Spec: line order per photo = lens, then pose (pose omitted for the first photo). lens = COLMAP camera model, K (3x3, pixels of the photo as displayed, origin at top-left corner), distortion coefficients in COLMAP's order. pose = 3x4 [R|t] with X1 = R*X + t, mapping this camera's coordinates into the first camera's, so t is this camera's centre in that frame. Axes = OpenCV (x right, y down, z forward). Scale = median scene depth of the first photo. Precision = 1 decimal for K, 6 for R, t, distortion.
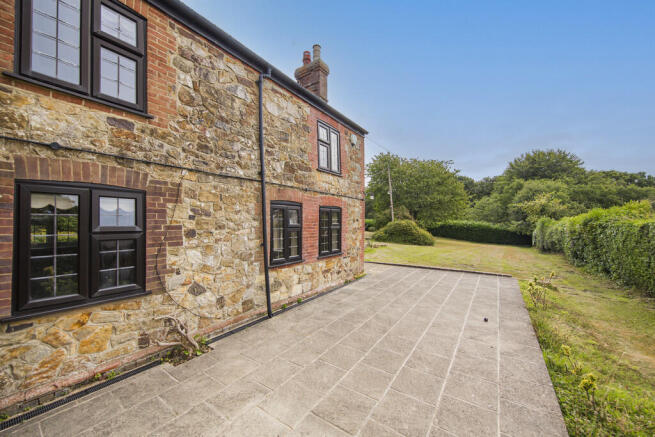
lens RADIAL K [[235.6, 0, 326.9], [0, 235.6, 220.3], [0, 0, 1]] dist [-0.002701, -0.000334]
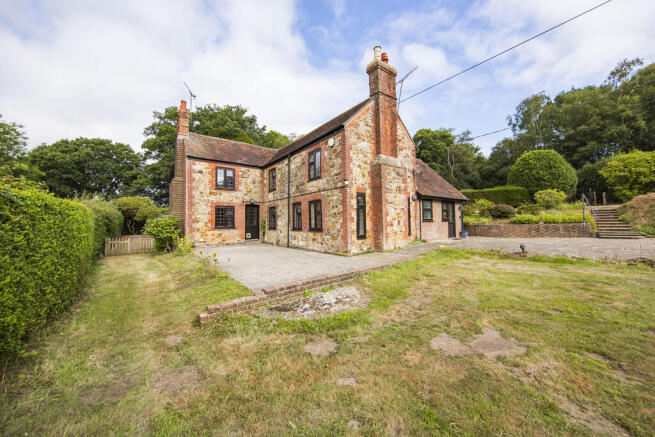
lens RADIAL K [[235.6, 0, 323.4], [0, 235.6, 219.2], [0, 0, 1]] dist [-0.002701, -0.000334]
pose [[-0.311768, -0.005783, -0.950141, 1.590293], [0.026236, 0.999548, -0.014692, 0.100359], [0.949796, -0.029508, -0.311475, 1.617210]]
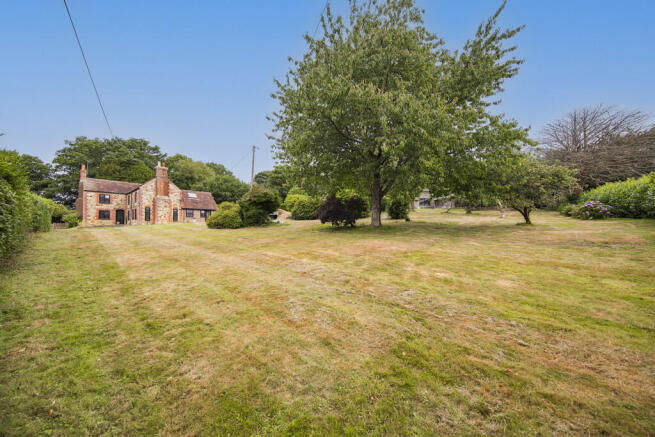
lens RADIAL K [[215.3, 0, 332.5], [0, 215.3, 223.5], [0, 0, 1]] dist [-0.002701, -0.000841]
pose [[-0.037822, -0.007454, -0.999257, 4.478808], [0.024983, 0.999653, -0.008402, 0.395083], [0.998972, -0.025282, -0.037623, 5.439432]]
